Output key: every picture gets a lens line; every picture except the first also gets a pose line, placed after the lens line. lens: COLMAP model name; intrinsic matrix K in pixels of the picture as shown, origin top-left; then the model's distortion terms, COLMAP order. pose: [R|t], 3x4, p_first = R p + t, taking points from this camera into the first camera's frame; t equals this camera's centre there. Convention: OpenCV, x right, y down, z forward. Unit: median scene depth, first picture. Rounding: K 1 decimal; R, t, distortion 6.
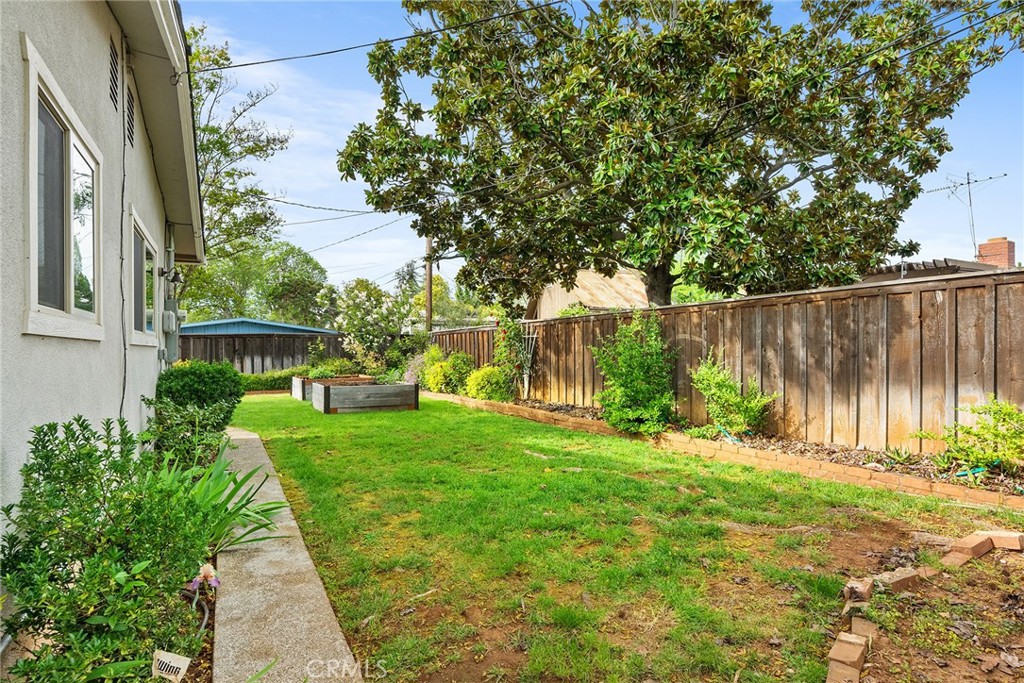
lens RADIAL K [[550.1, 0, 514.8], [0, 550.1, 350.1], [0, 0, 1]] dist [0.049825, 0.000195]
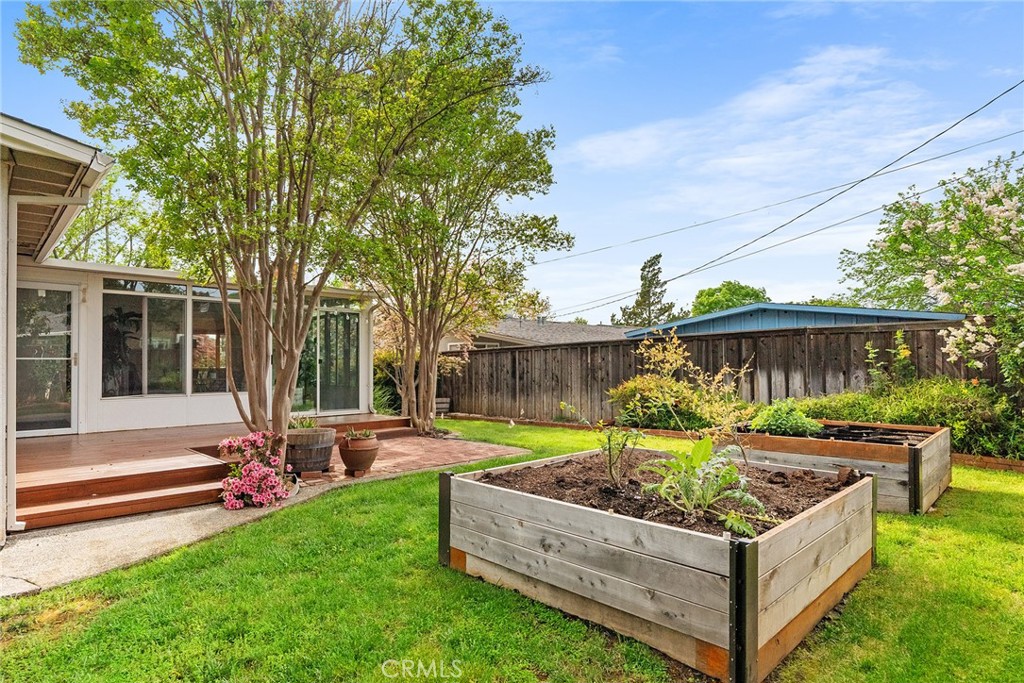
lens RADIAL K [[550.1, 0, 514.8], [0, 550.1, 350.1], [0, 0, 1]] dist [0.049825, 0.000195]
pose [[0.289198, -0.013543, -0.957173, -0.009420], [0.004402, 0.999908, -0.012817, -0.003074], [0.957259, -0.000507, 0.289231, 0.600174]]
